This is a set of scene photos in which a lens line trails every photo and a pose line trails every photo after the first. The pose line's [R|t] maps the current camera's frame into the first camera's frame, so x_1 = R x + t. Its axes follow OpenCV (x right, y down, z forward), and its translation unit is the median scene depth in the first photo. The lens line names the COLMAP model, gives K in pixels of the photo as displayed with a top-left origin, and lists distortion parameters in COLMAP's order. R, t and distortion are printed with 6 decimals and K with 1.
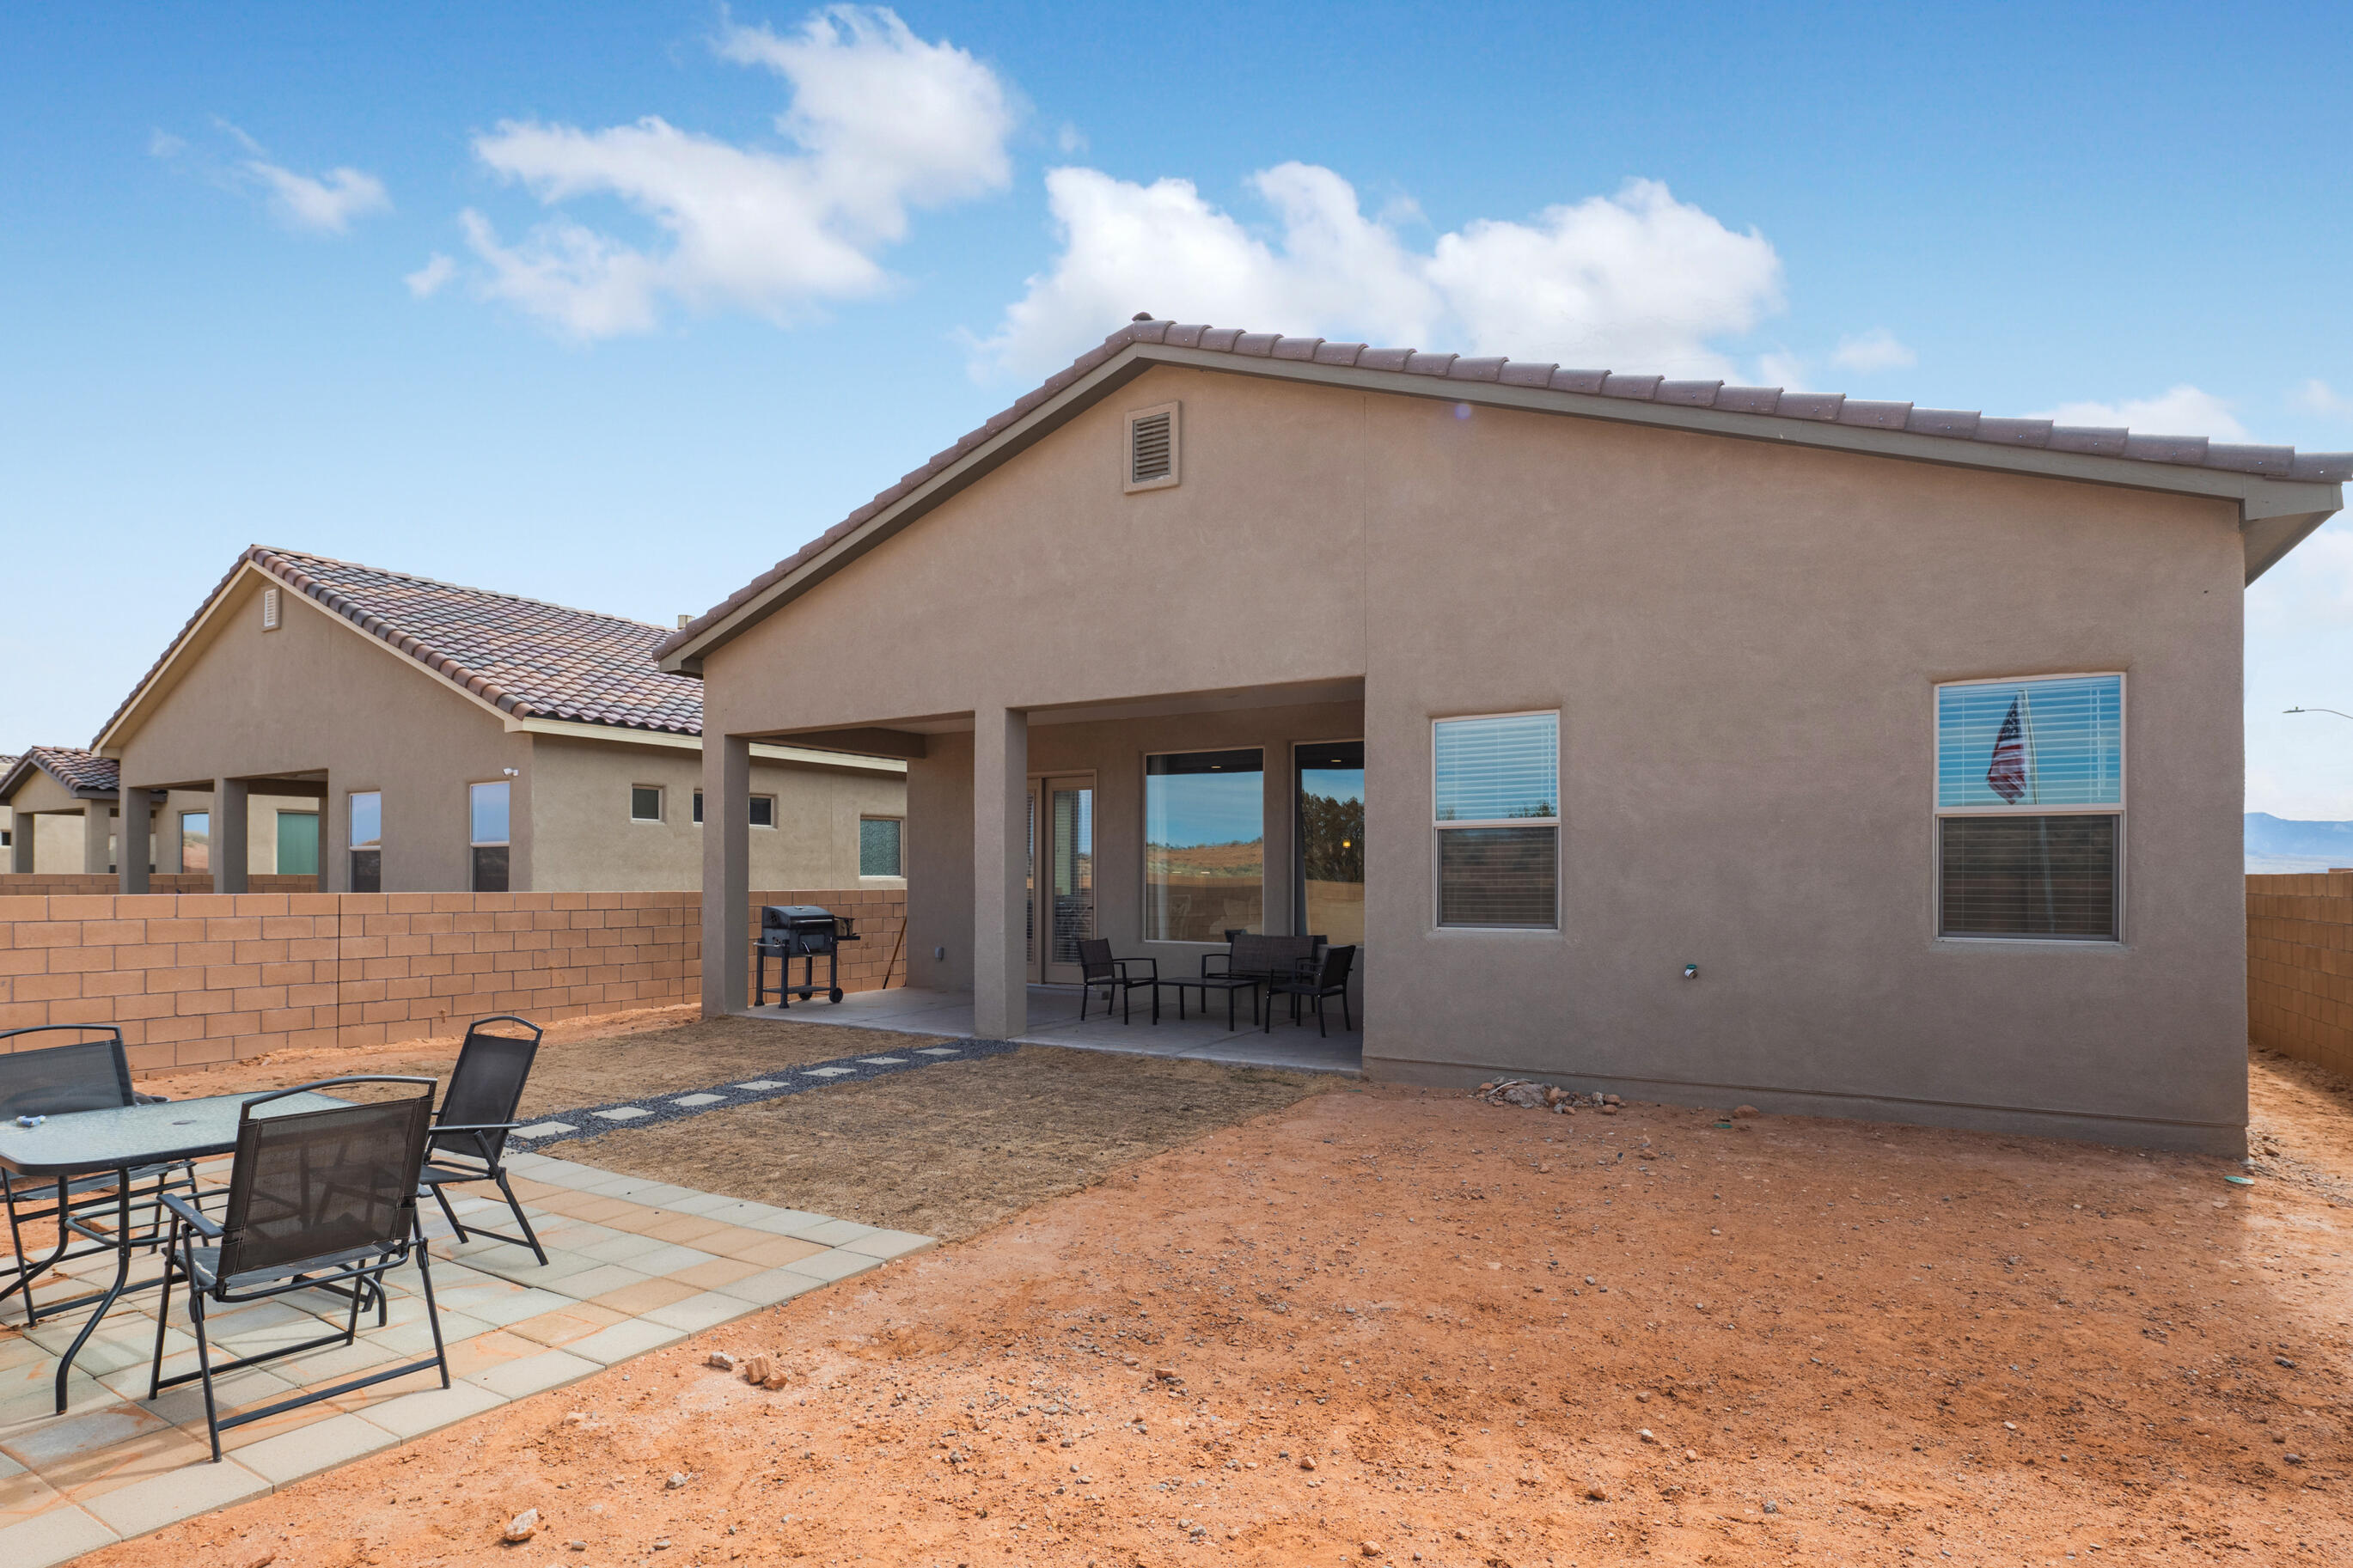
lens RADIAL K [[1224.6, 0, 1158.6], [0, 1224.6, 866.0], [0, 0, 1]] dist [-0.004061, -0.003776]
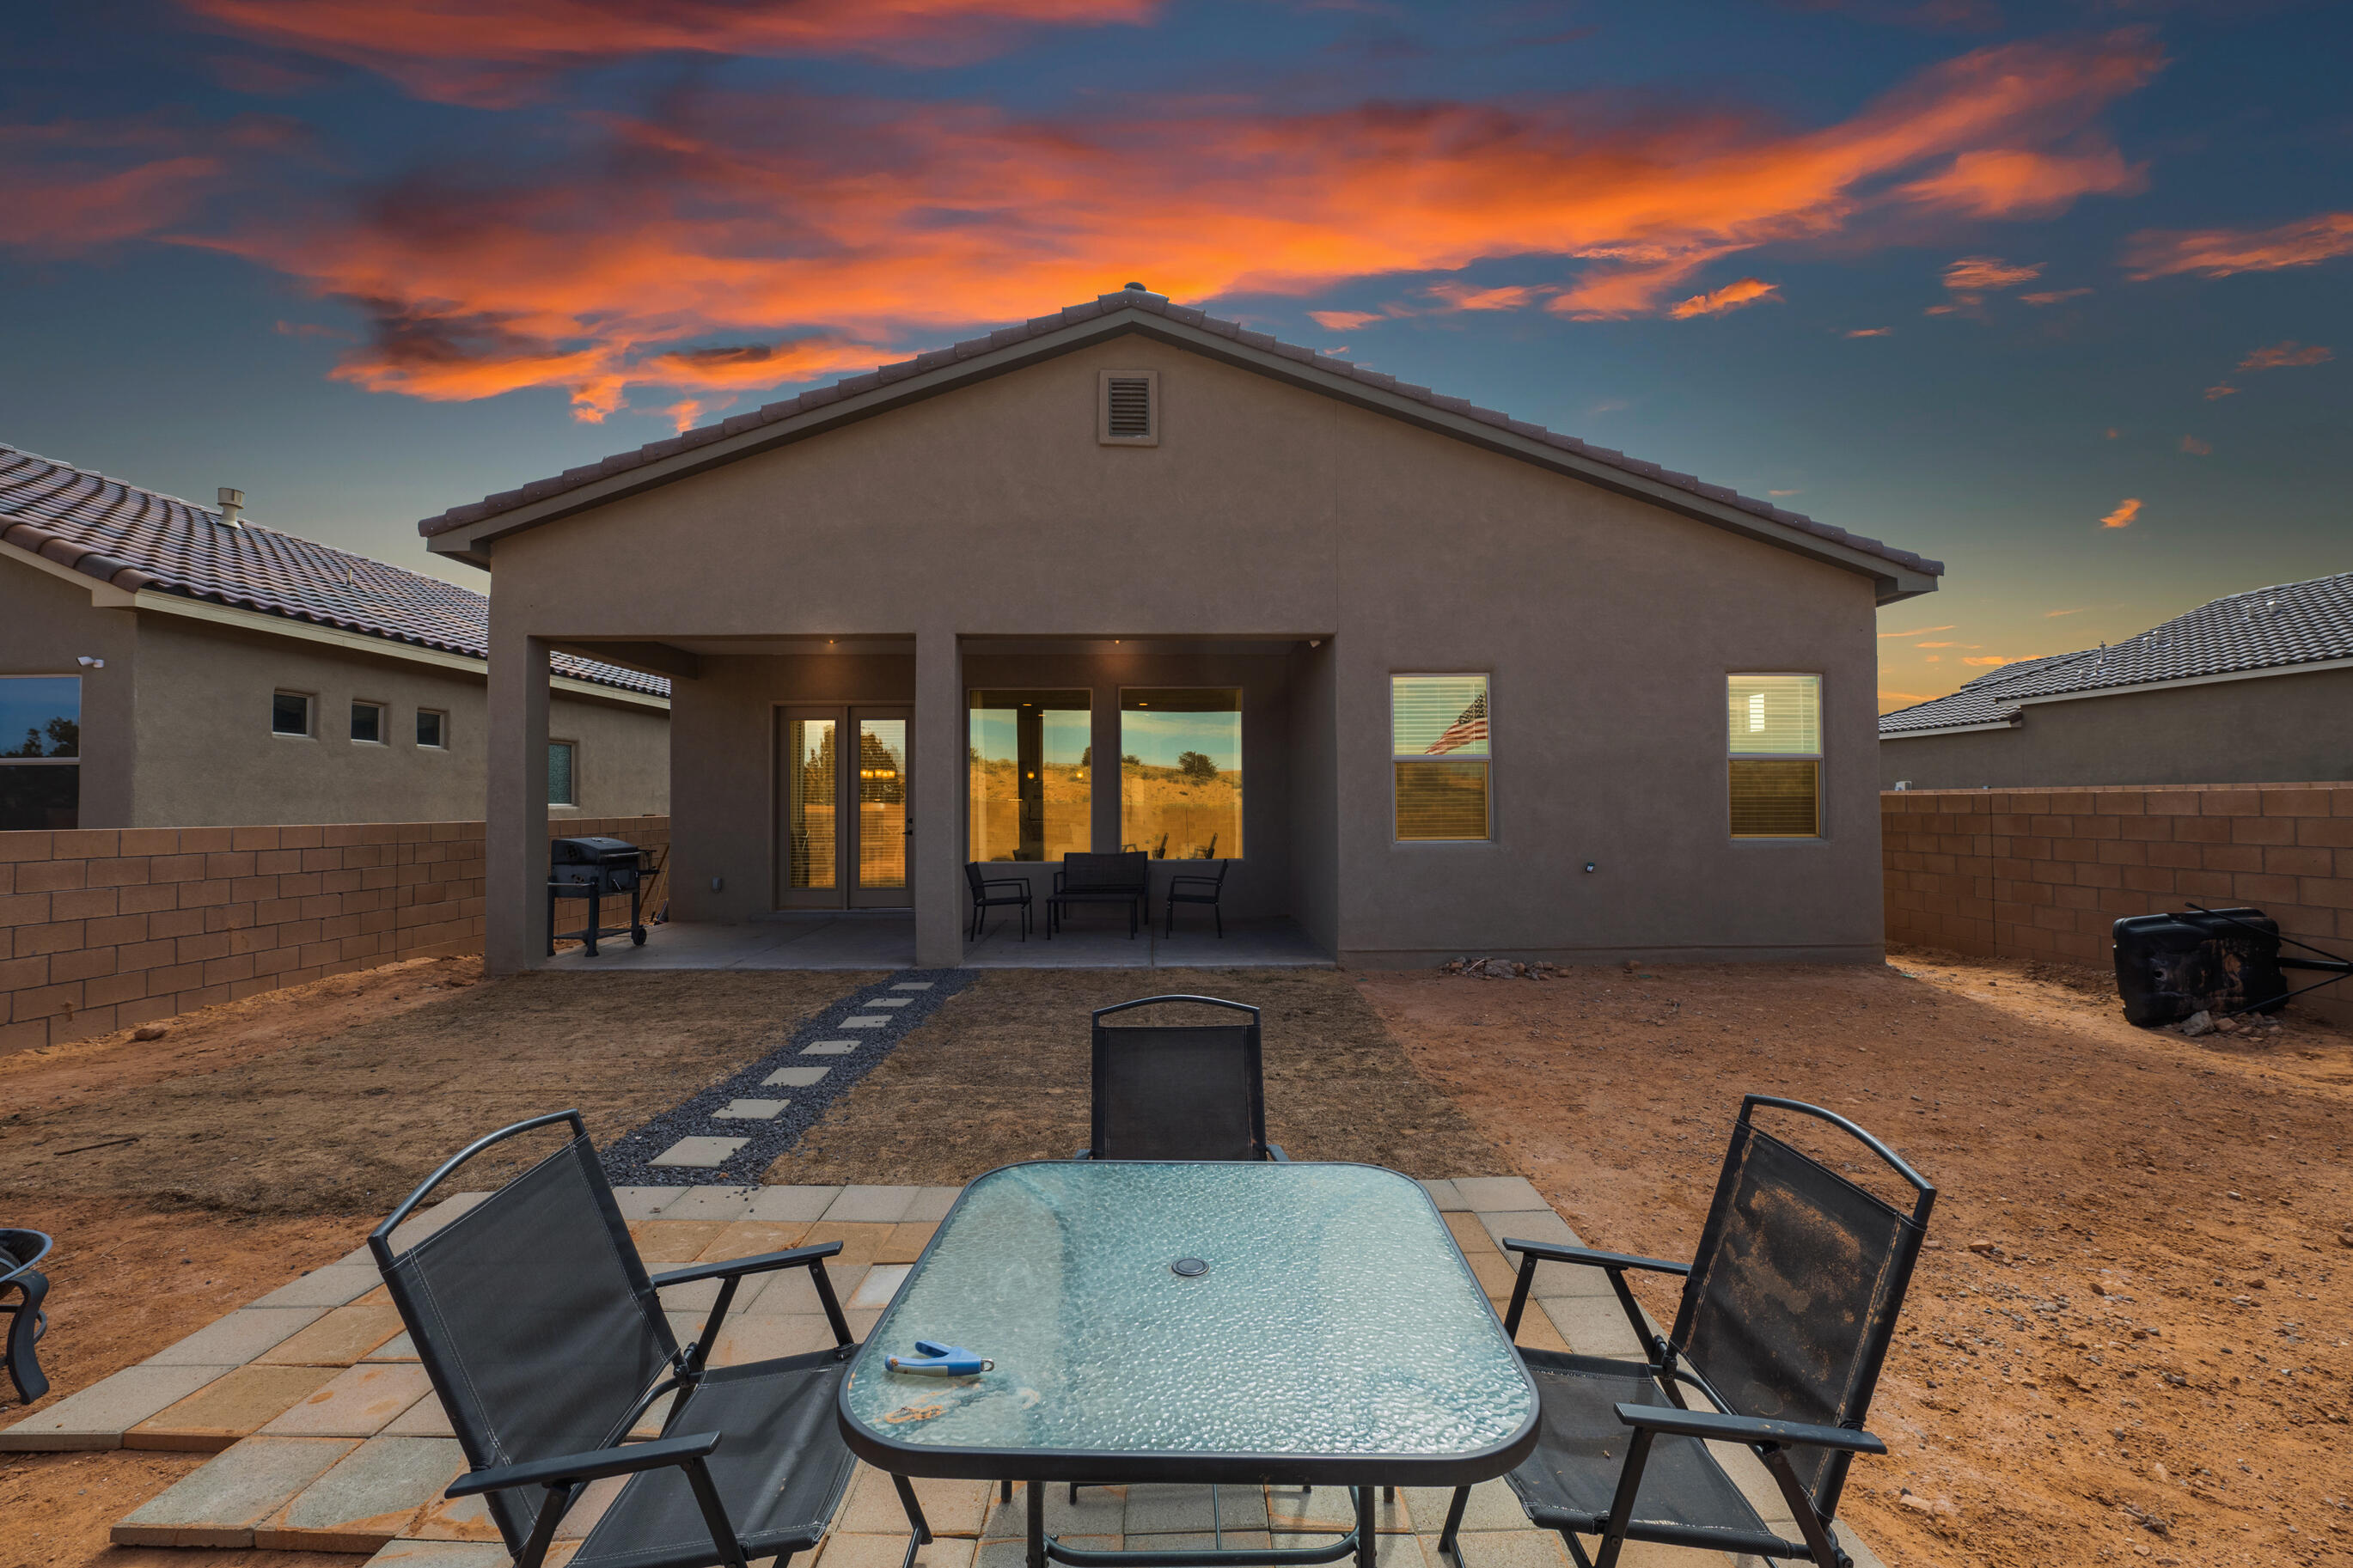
lens RADIAL K [[951.8, 0, 1189.7], [0, 951.8, 782.7], [0, 0, 1]] dist [-0.015058, -0.000265]
pose [[0.836537, 0.006855, 0.547867, -0.328697], [0.000371, 0.999914, -0.013078, 0.002040], [-0.547910, 0.011143, 0.836463, 0.210280]]
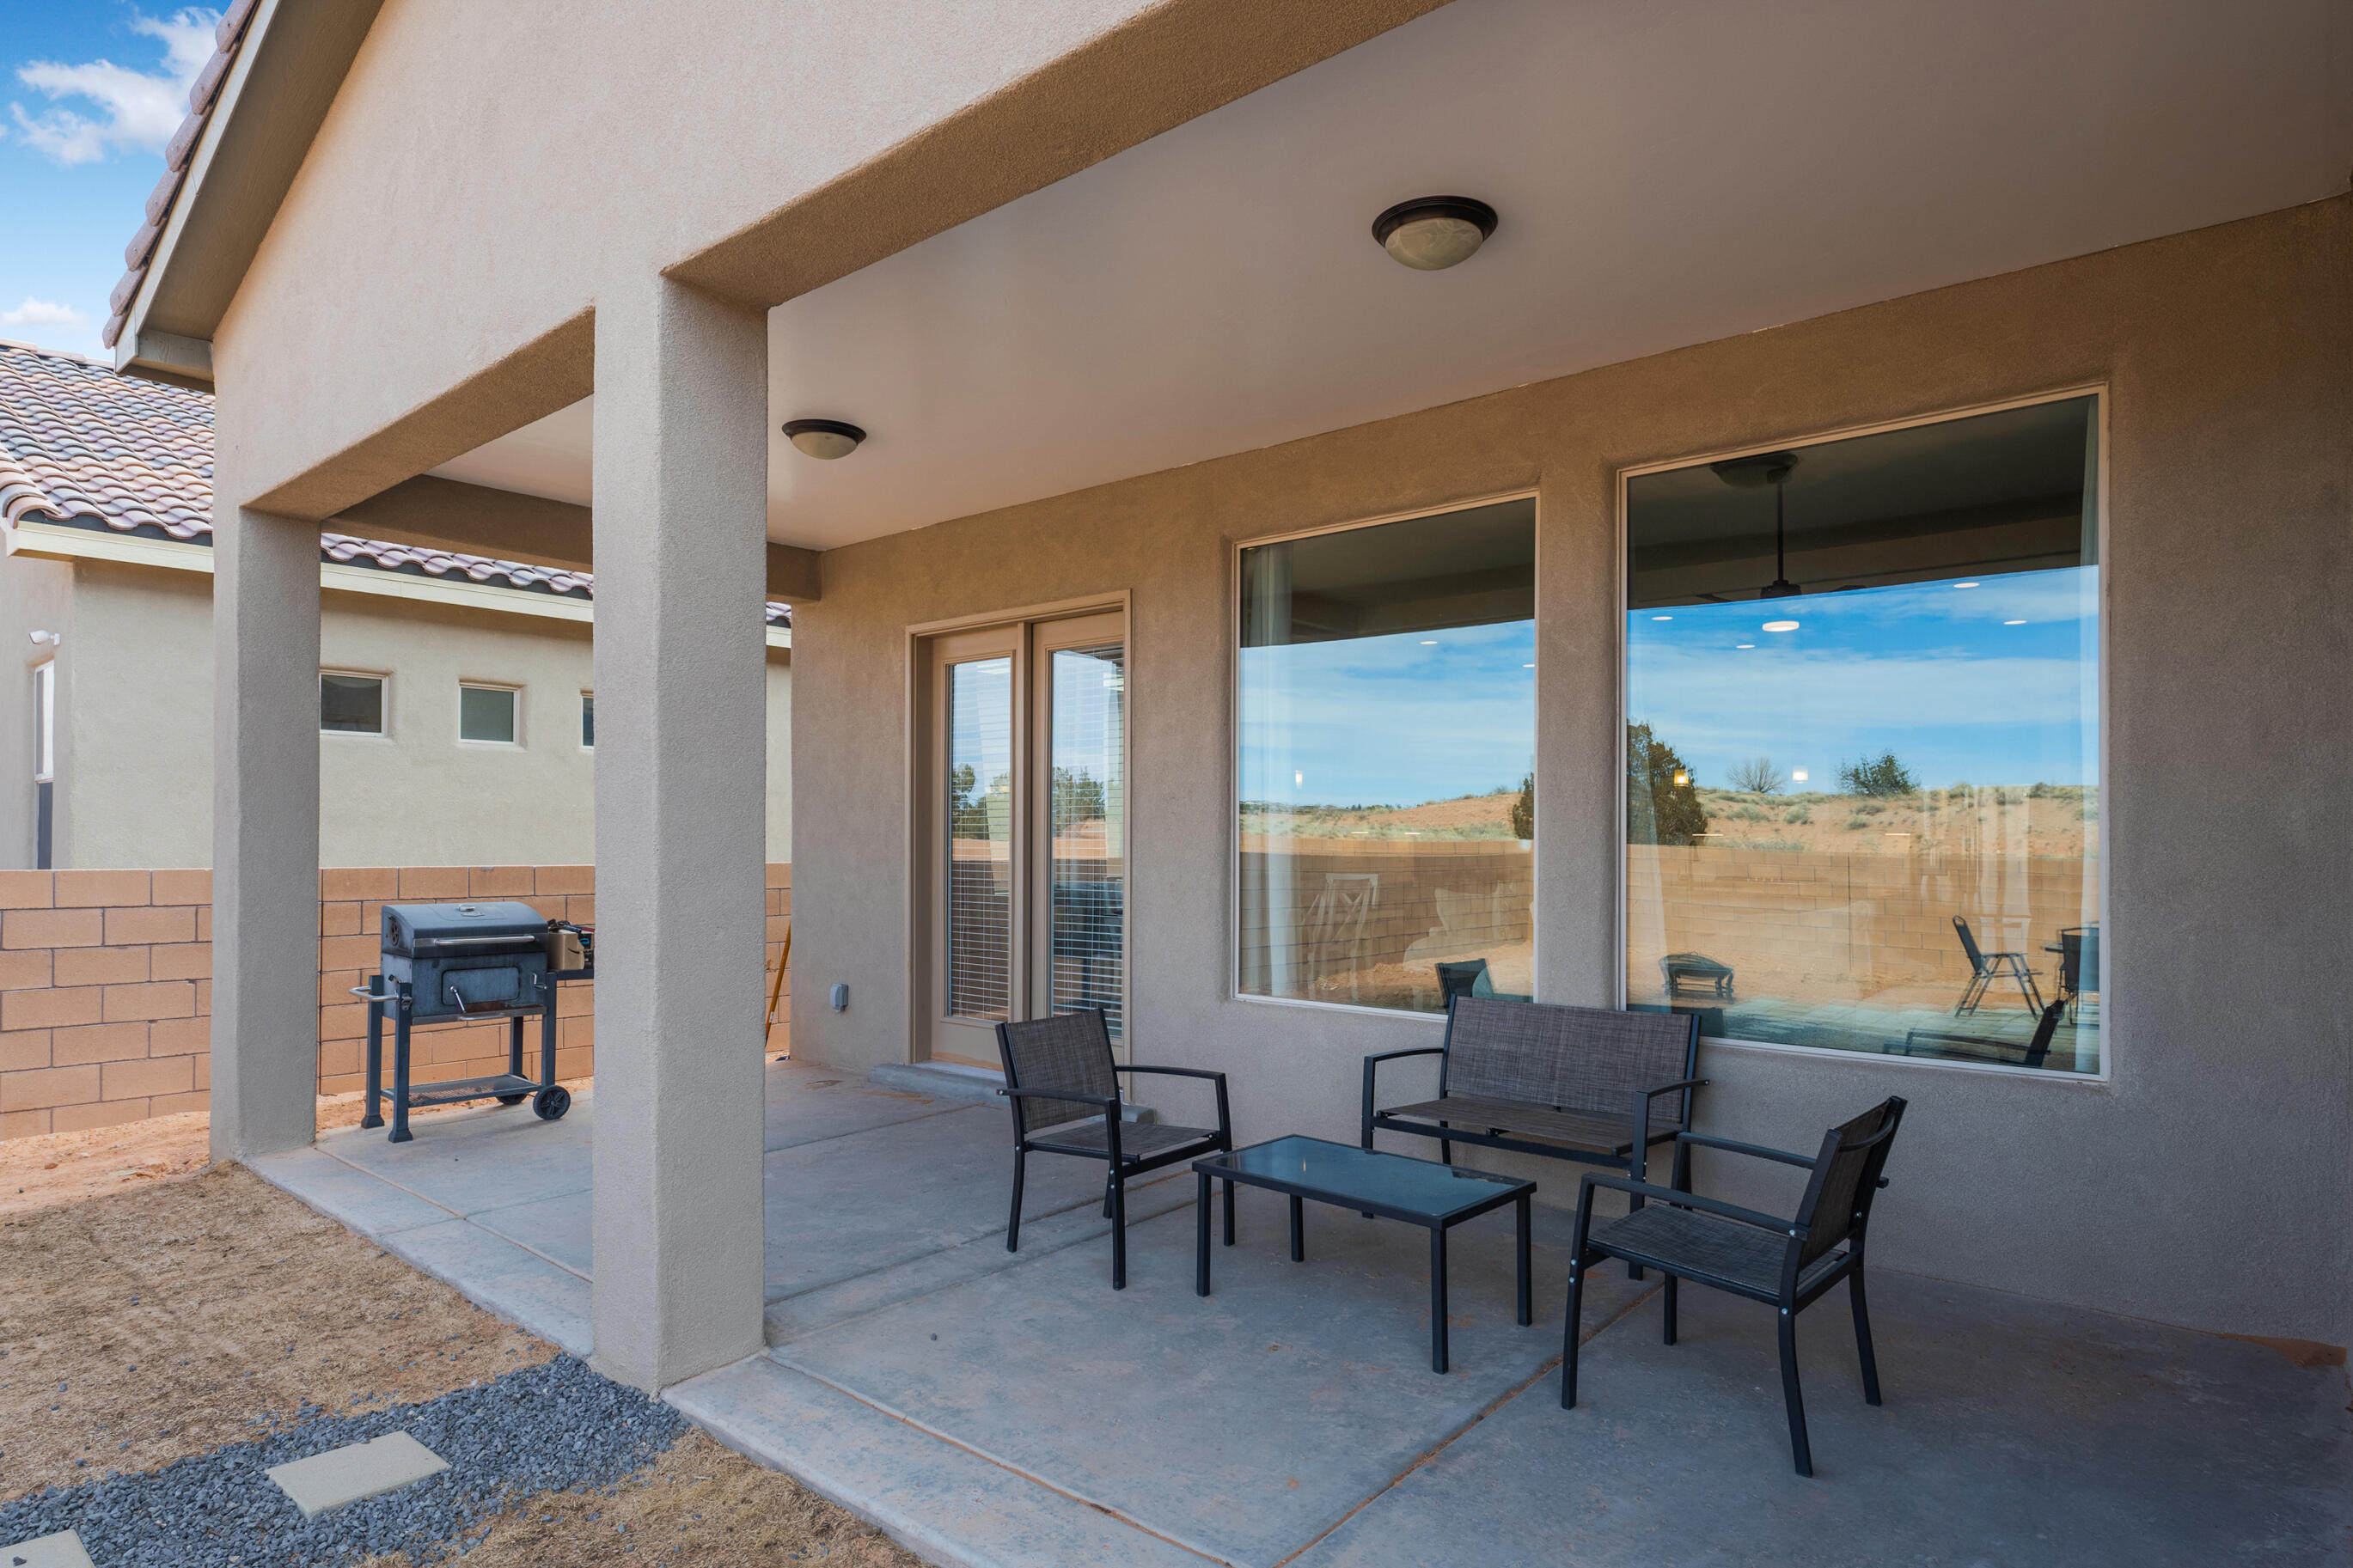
lens RADIAL K [[1332.3, 0, 1152.2], [0, 1332.3, 823.5], [0, 0, 1]] dist [-0.006204, 0.003769]
pose [[0.985447, 0.001027, -0.169982, 0.040316], [-0.001264, 0.999998, -0.001285, 0.003607], [0.169980, 0.001481, 0.985446, 0.594660]]
